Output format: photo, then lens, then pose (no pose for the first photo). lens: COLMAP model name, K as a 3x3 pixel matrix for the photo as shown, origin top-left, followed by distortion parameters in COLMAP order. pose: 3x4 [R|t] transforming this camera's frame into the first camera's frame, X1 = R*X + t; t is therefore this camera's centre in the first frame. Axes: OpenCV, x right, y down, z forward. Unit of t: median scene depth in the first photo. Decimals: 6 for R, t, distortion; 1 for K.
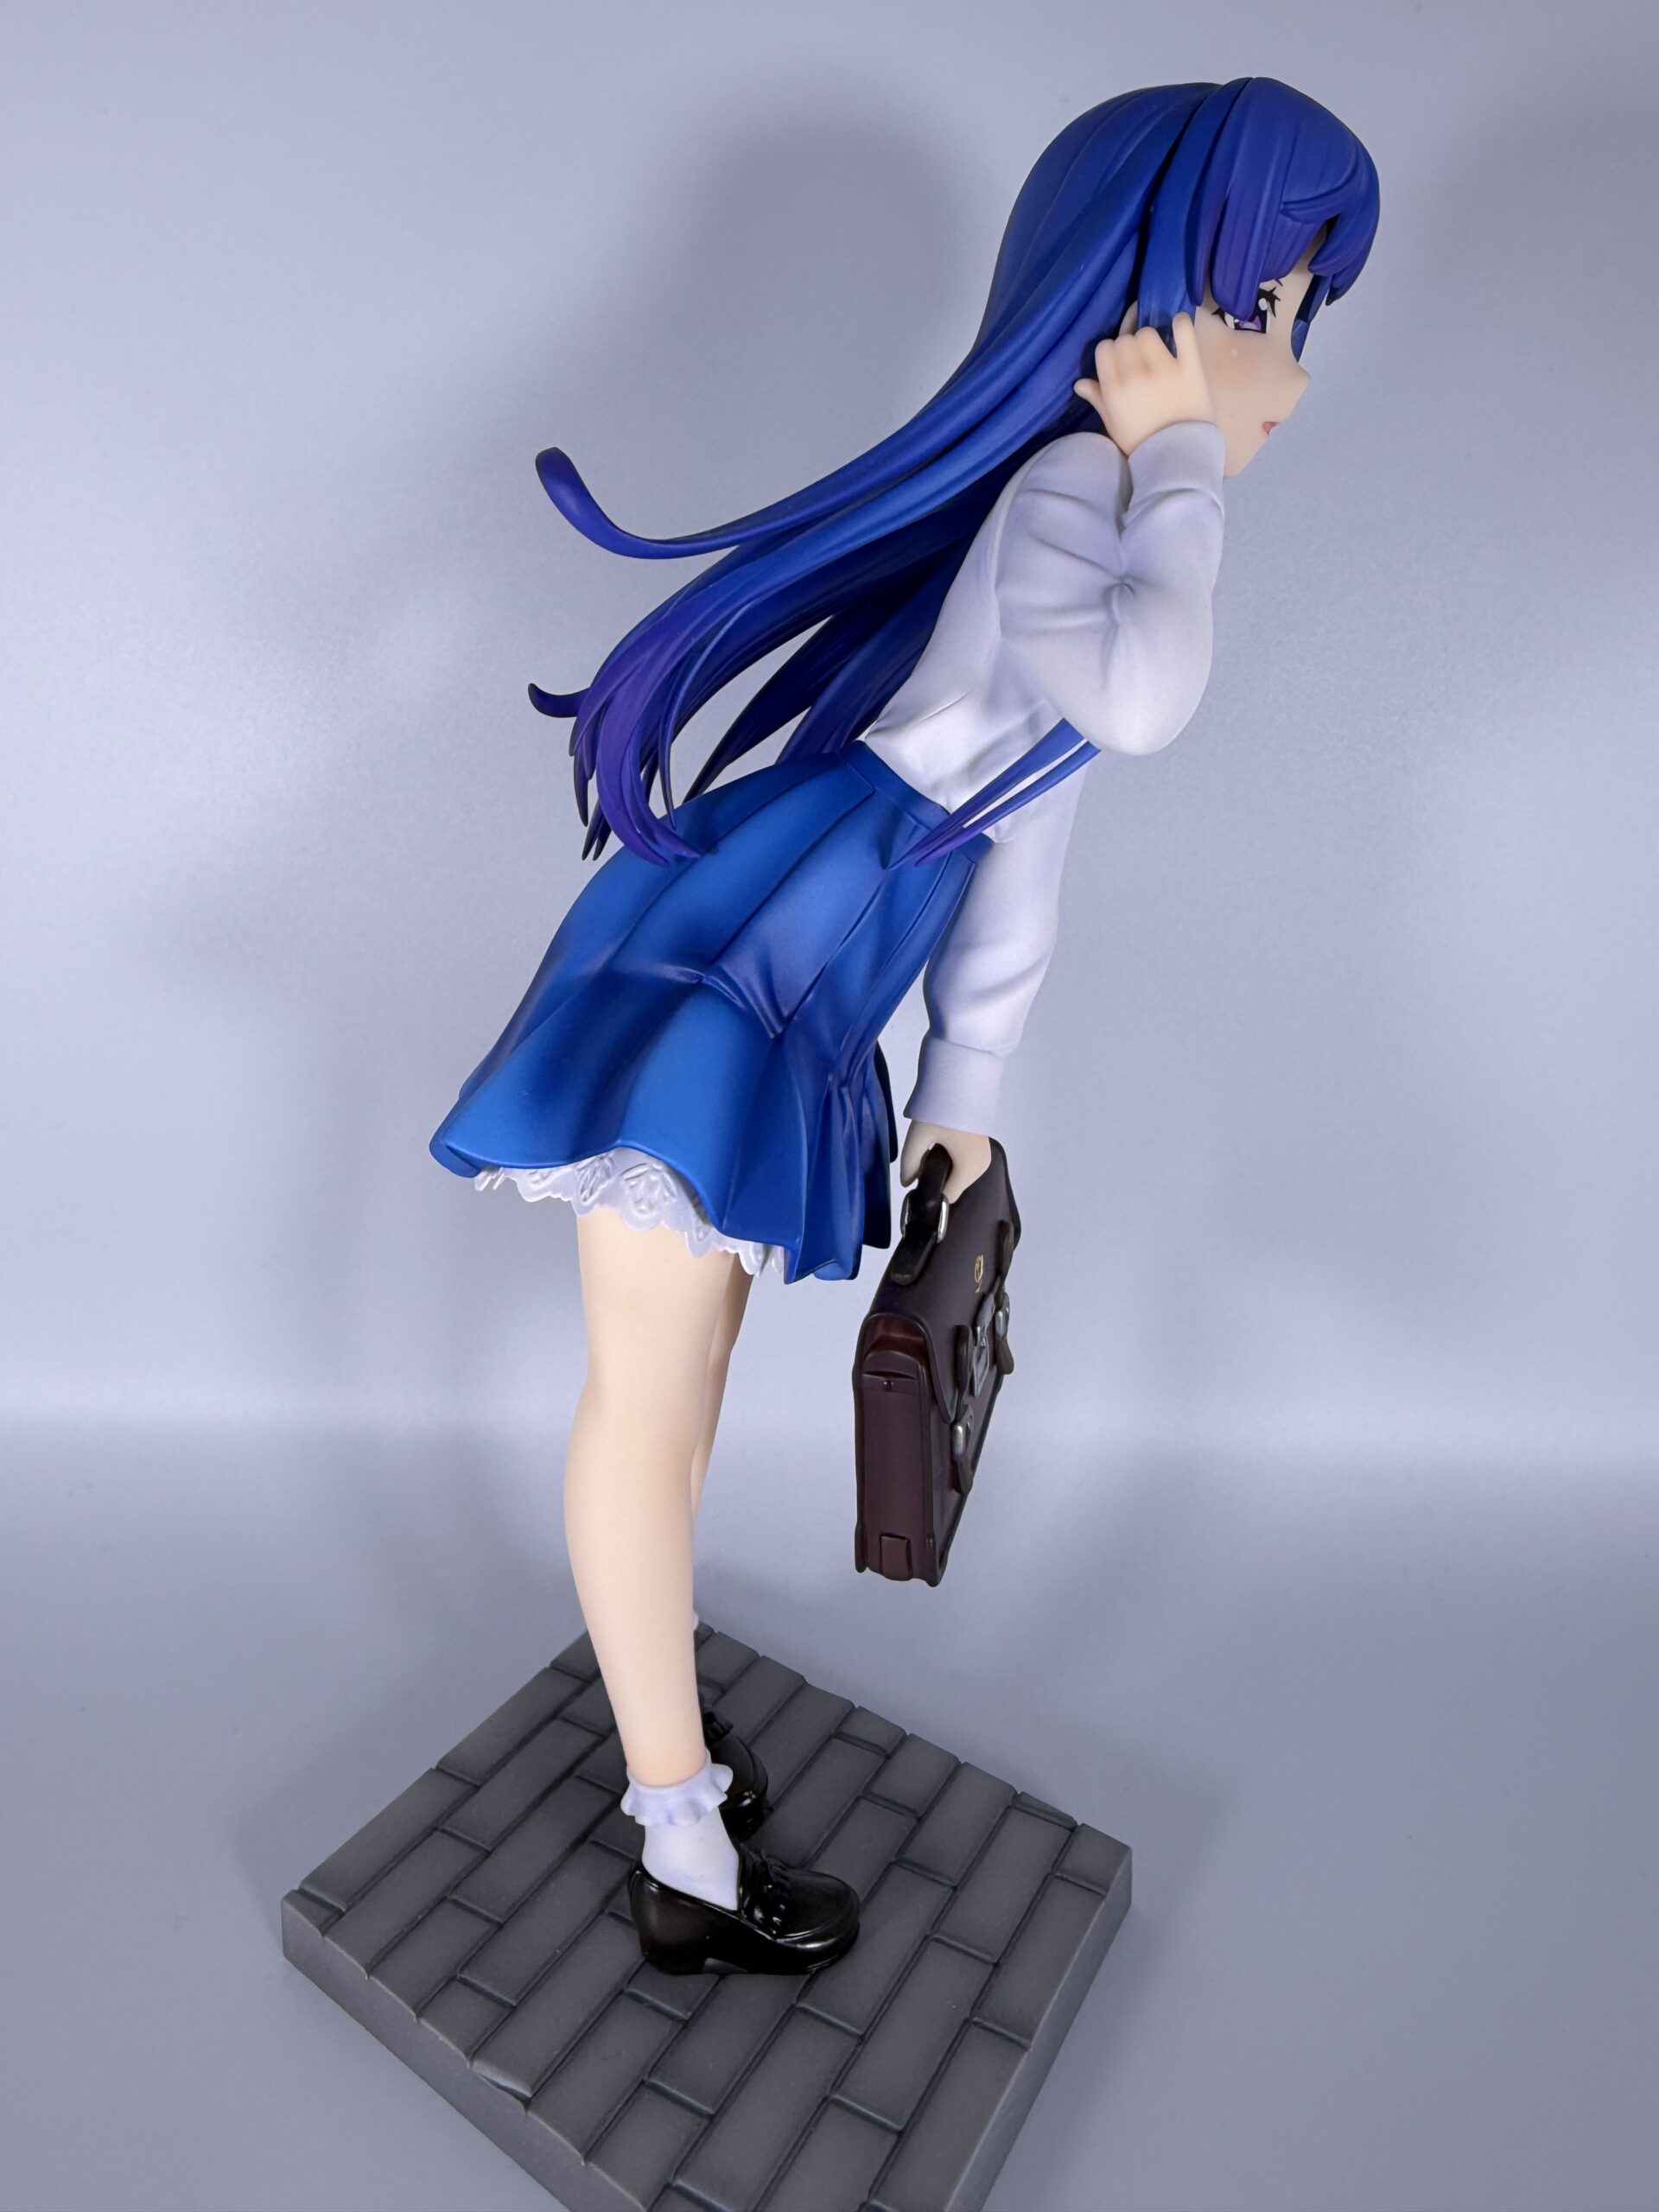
lens RADIAL K [[1593.2, 0, 826.1], [0, 1593.2, 959.0], [0, 0, 1]] dist [0.010620, 0.001458]
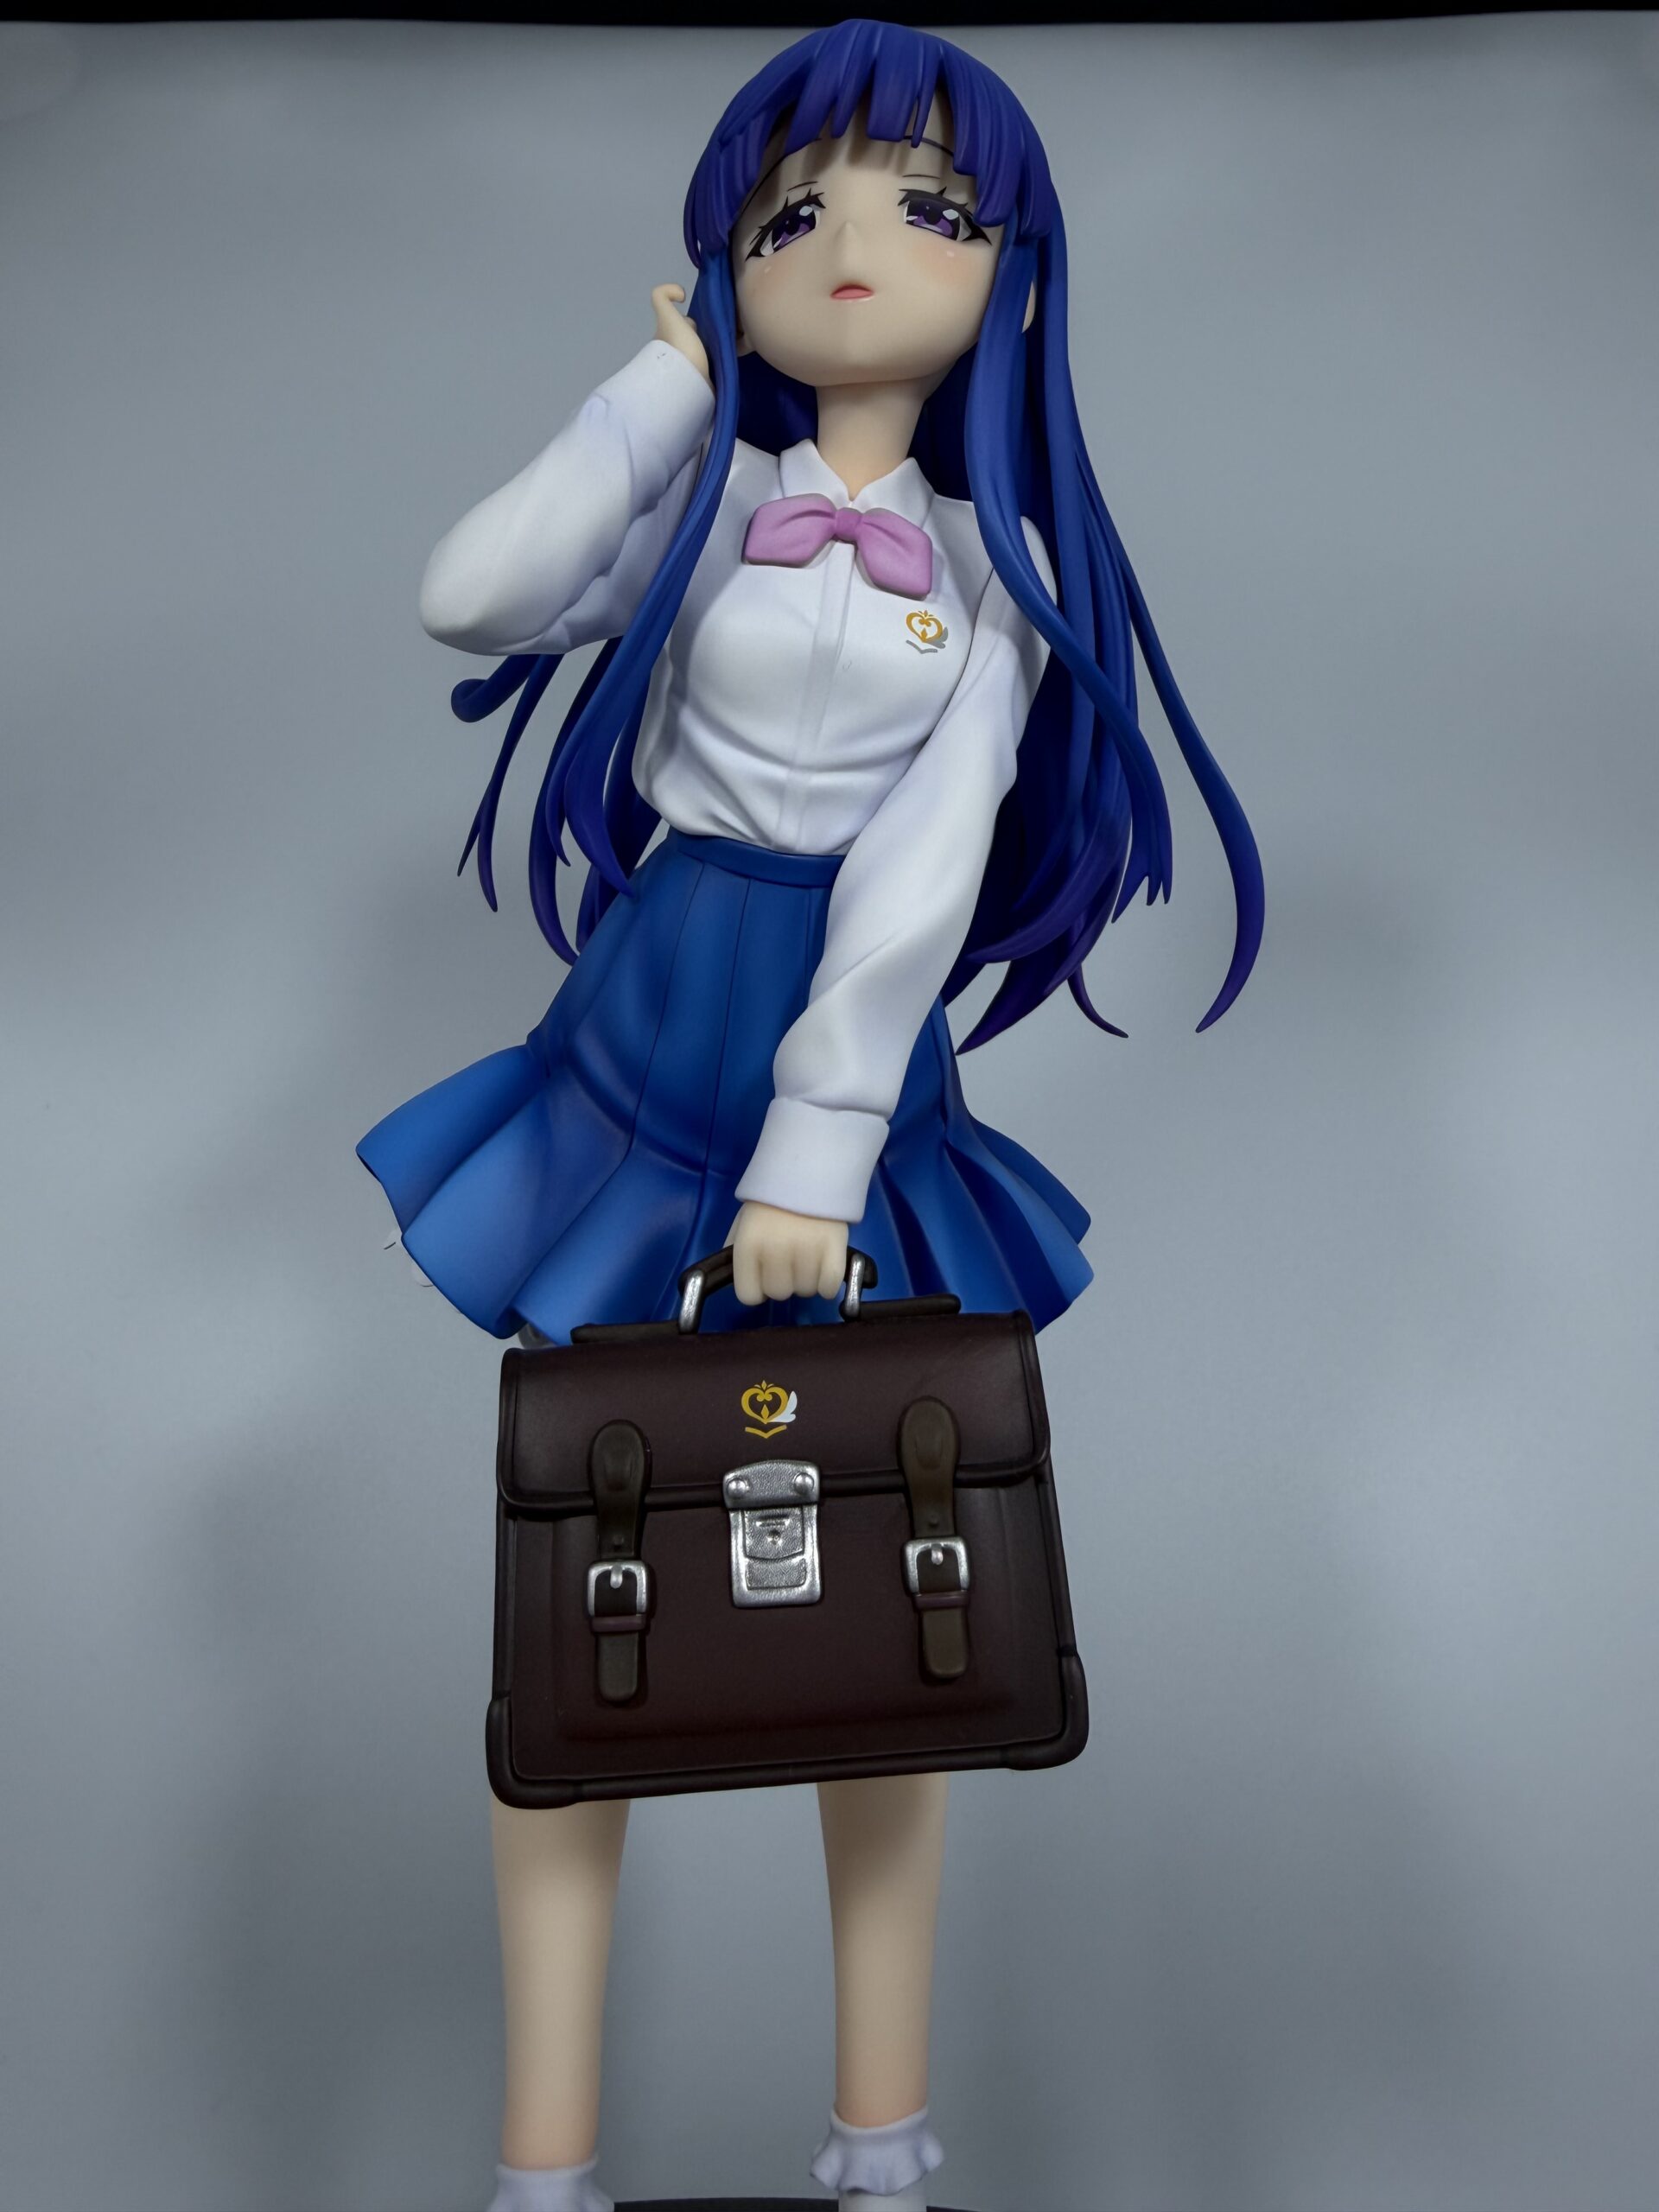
lens RADIAL K [[1556.4, 0, 831.5], [0, 1556.4, 912.0], [0, 0, 1]] dist [0.000015, -0.000952]
pose [[0.278202, -0.386055, -0.879525, 0.922922], [-0.212487, 0.868251, -0.448318, 0.359040], [0.936725, 0.311611, 0.159517, 0.990078]]
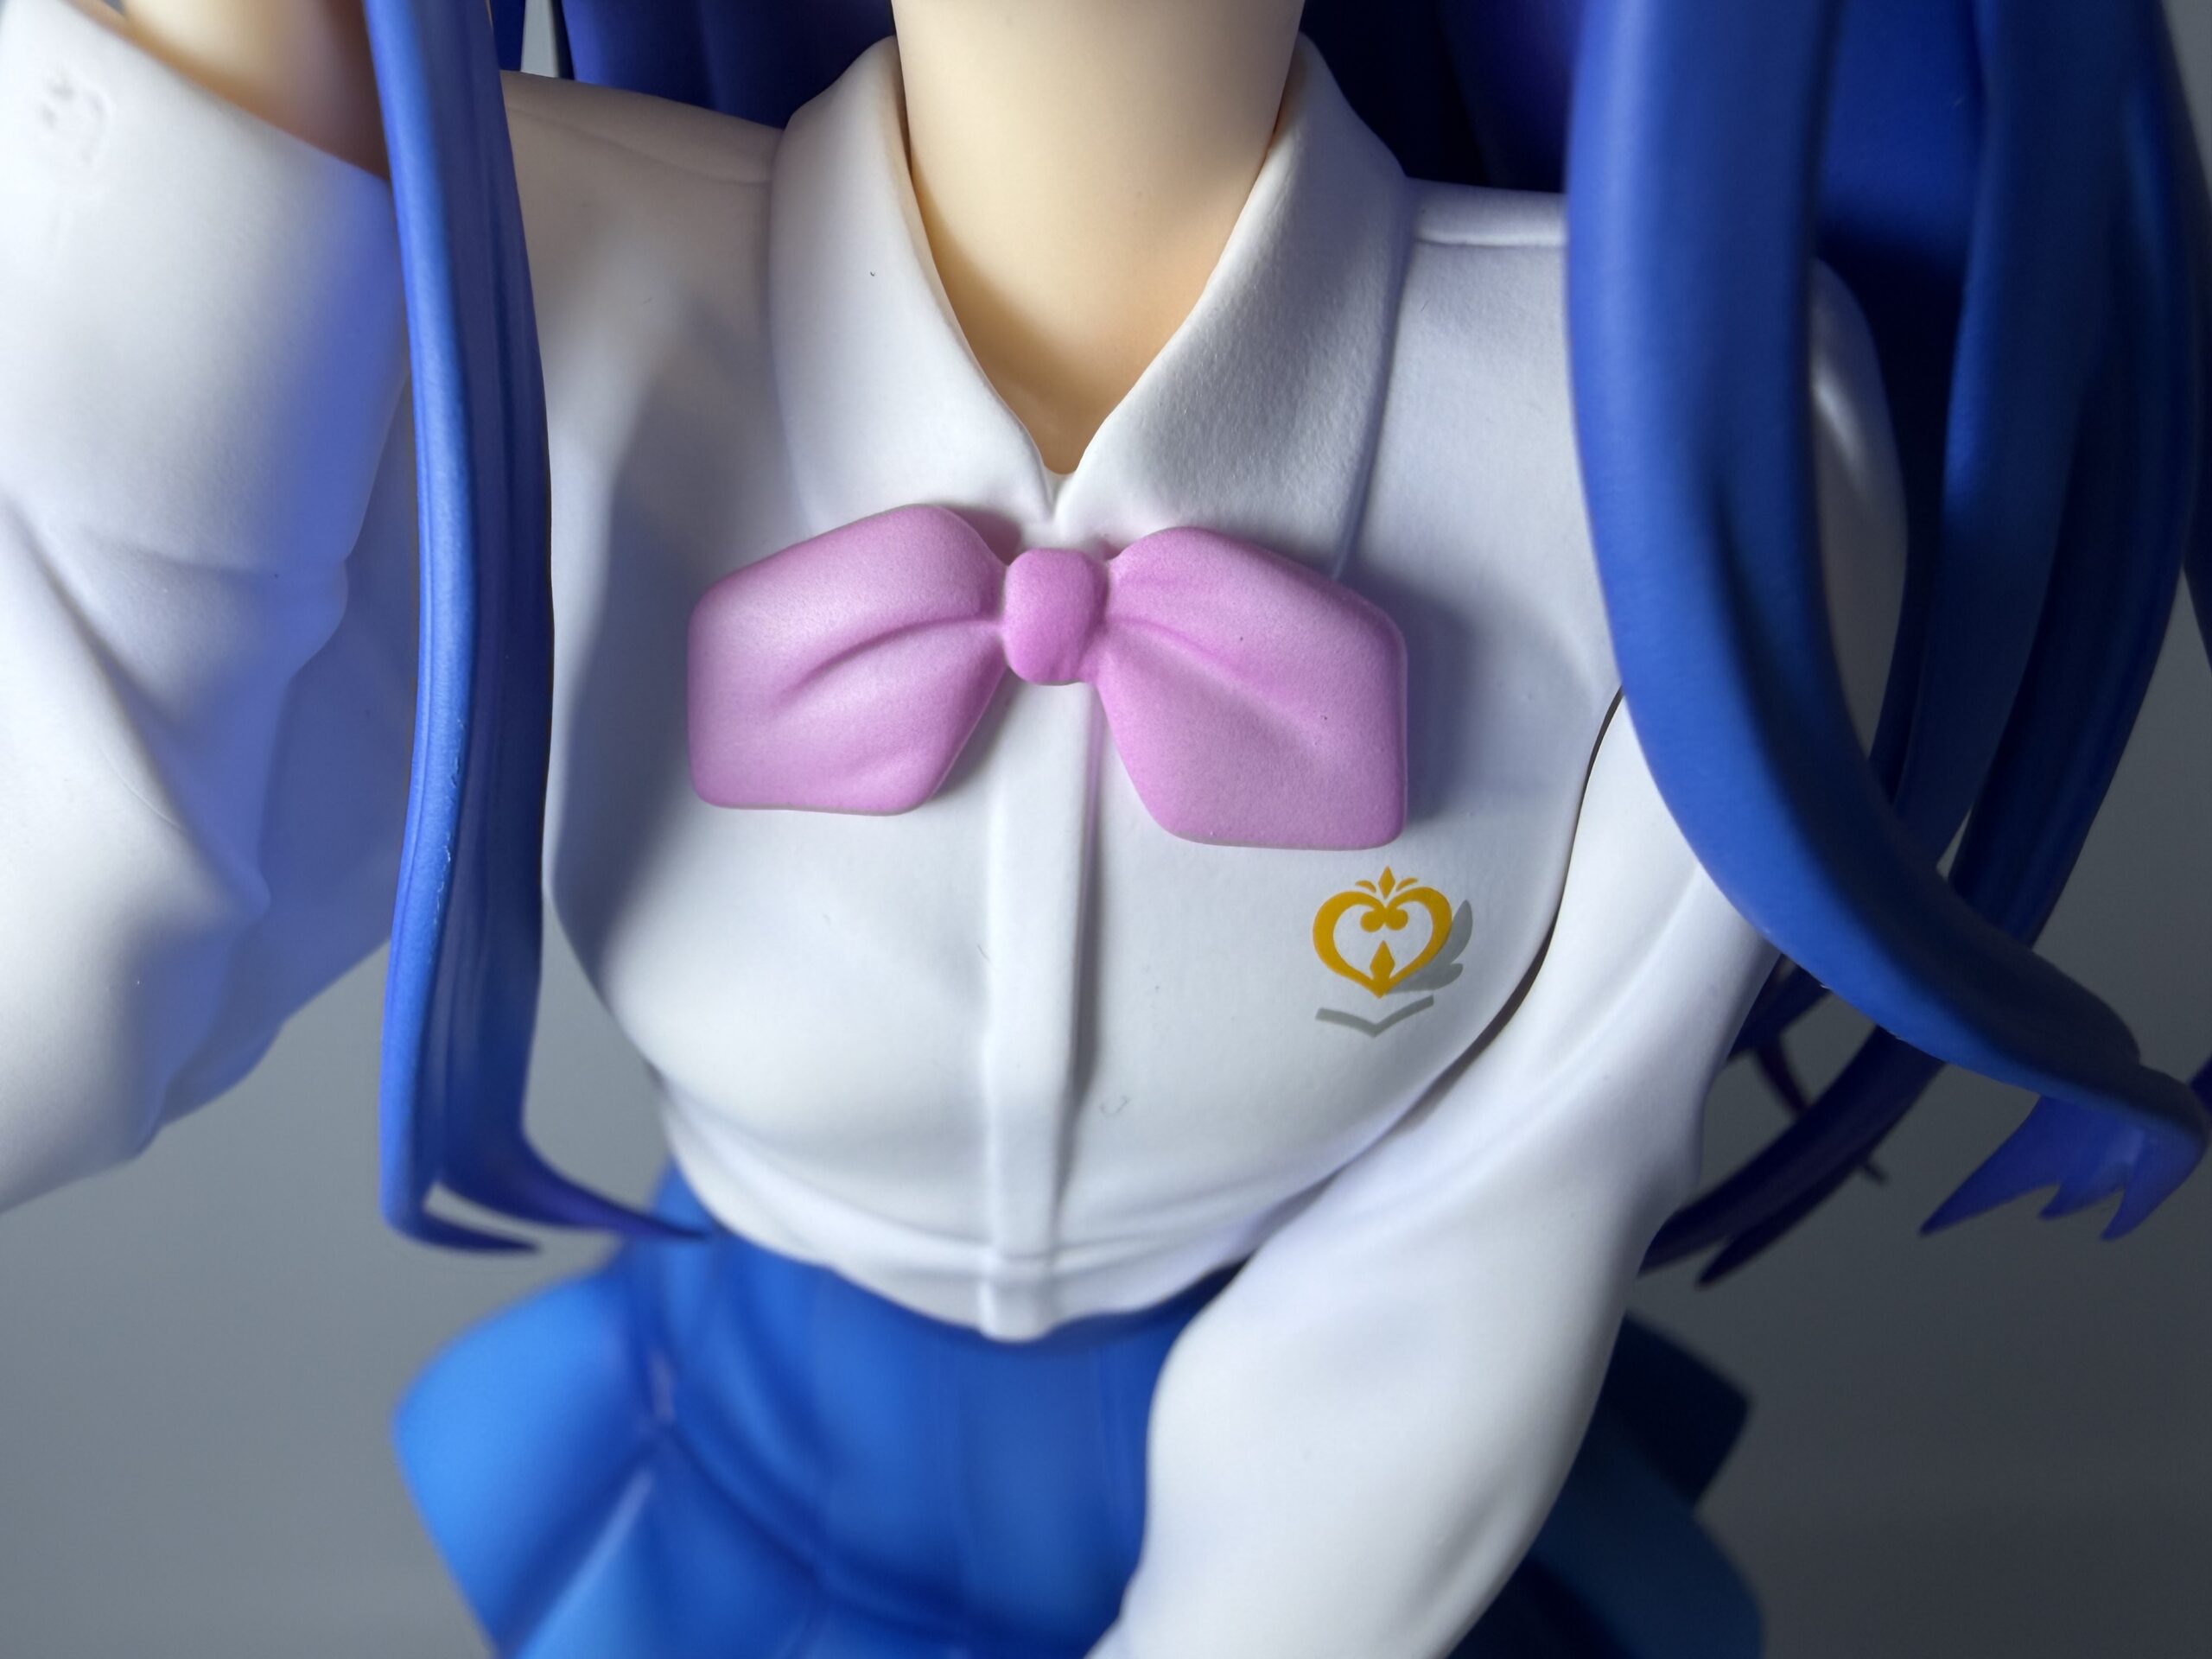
lens RADIAL K [[1622.3, 0, 916.0], [0, 1622.3, 843.3], [0, 0, 1]] dist [0.010551, 0.007278]
pose [[0.064253, 0.220996, -0.973156, 0.451660], [-0.103079, 0.971425, 0.213797, -0.262333], [0.992596, 0.086575, 0.085197, 1.035775]]
